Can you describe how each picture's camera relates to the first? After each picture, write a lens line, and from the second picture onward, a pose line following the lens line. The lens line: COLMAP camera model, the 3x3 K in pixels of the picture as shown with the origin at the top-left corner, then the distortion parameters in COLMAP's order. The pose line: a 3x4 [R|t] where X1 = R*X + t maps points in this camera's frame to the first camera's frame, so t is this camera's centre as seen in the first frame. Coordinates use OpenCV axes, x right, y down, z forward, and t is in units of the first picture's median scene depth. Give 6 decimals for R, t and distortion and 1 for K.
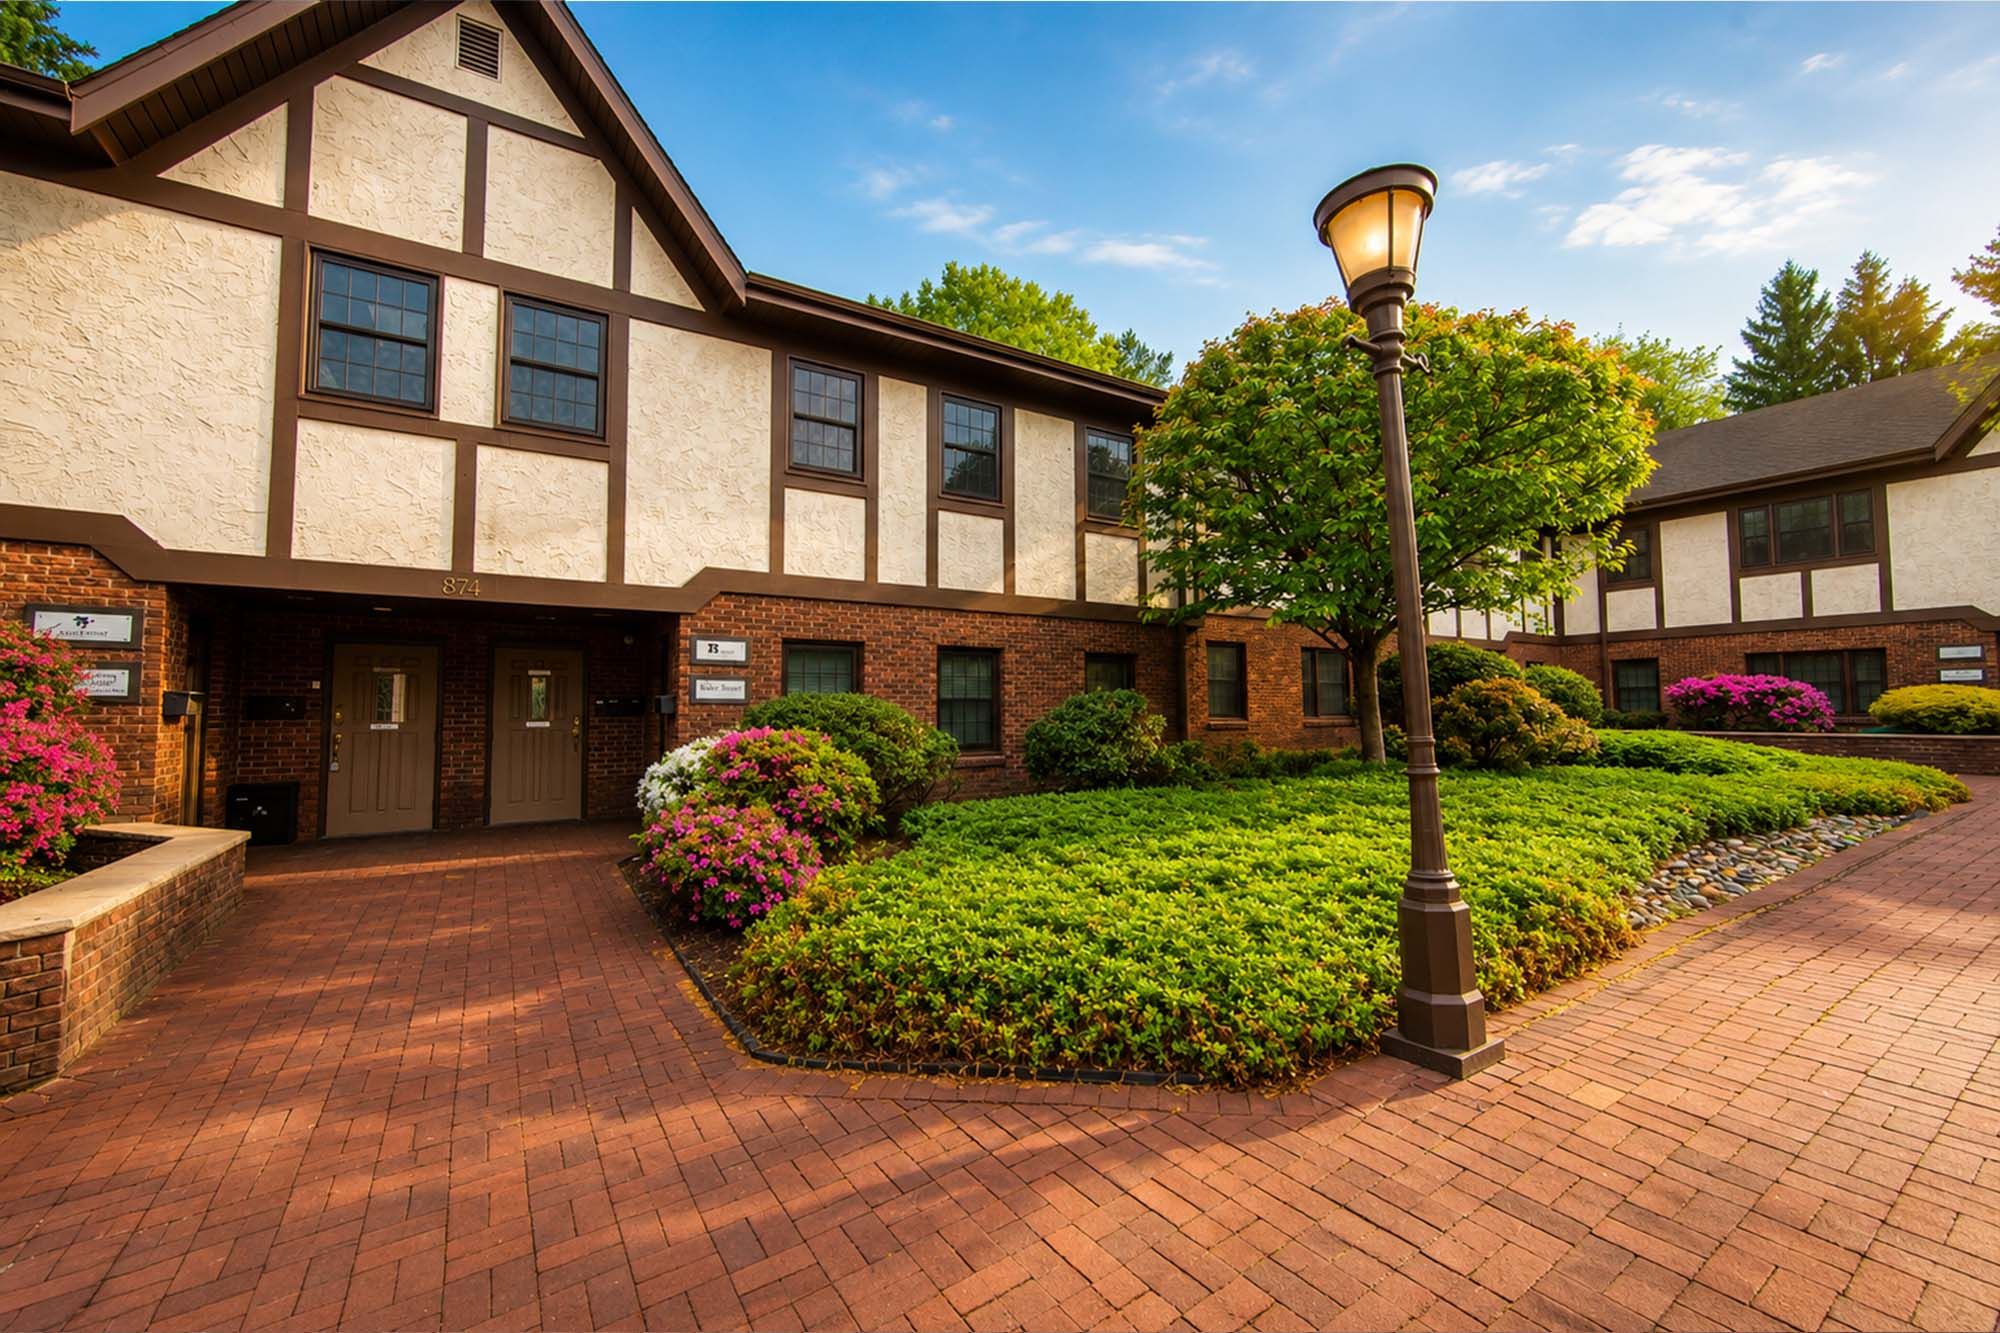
lens RADIAL K [[813.9, 0, 996.8], [0, 813.9, 653.9], [0, 0, 1]] dist [-0.002101, -0.000244]
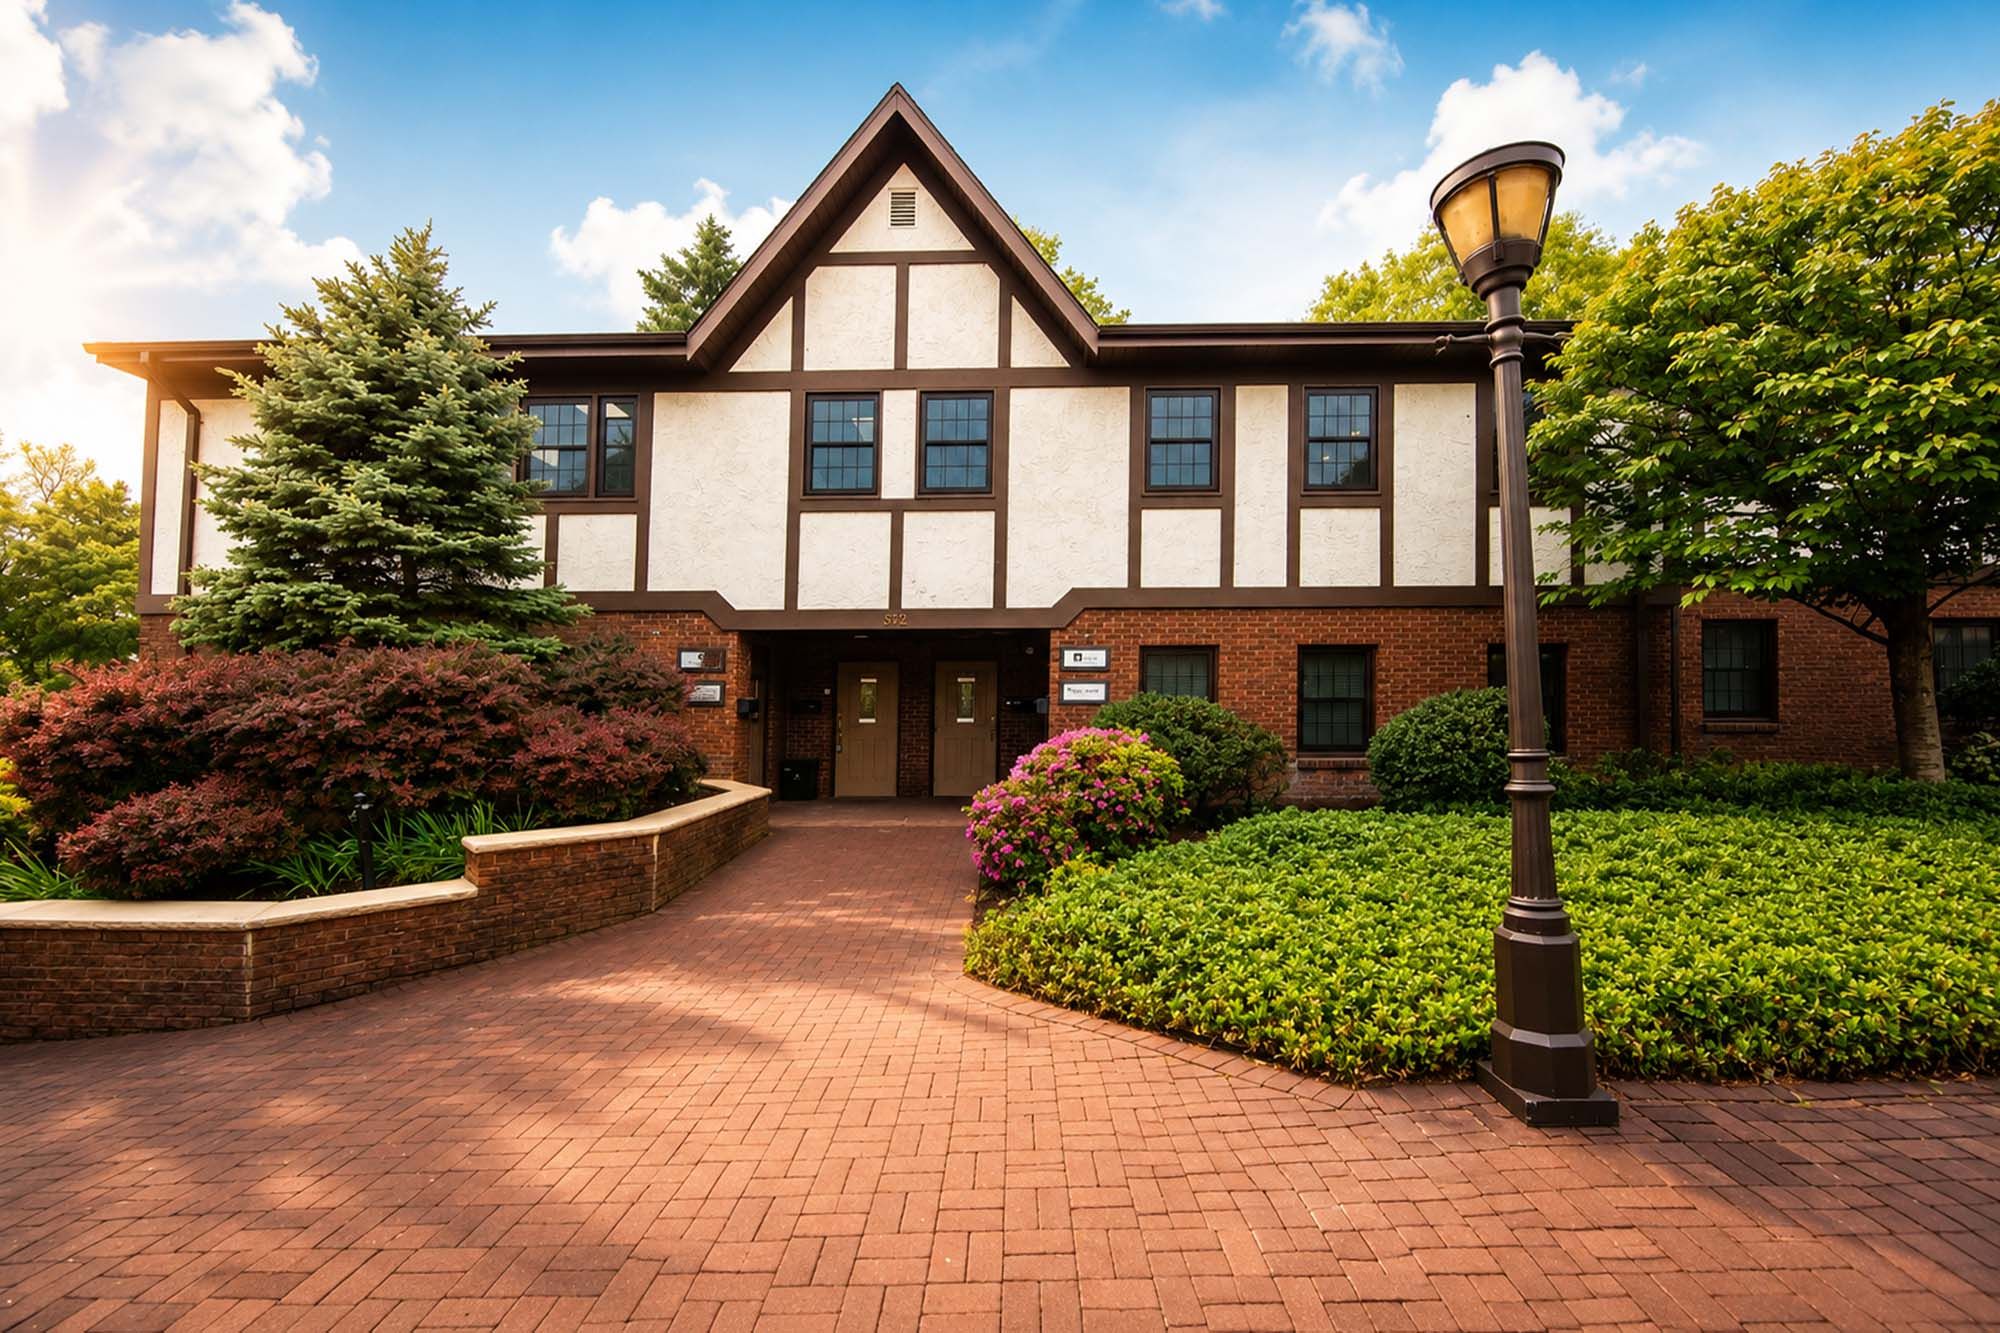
lens RADIAL K [[901.8, 0, 1137.4], [0, 901.8, 657.4], [0, 0, 1]] dist [-0.003865, -0.000107]
pose [[0.844159, -0.022489, -0.535622, 0.426905], [0.036805, 0.999194, 0.016053, -0.024379], [0.534829, -0.033265, 0.844305, -0.054328]]
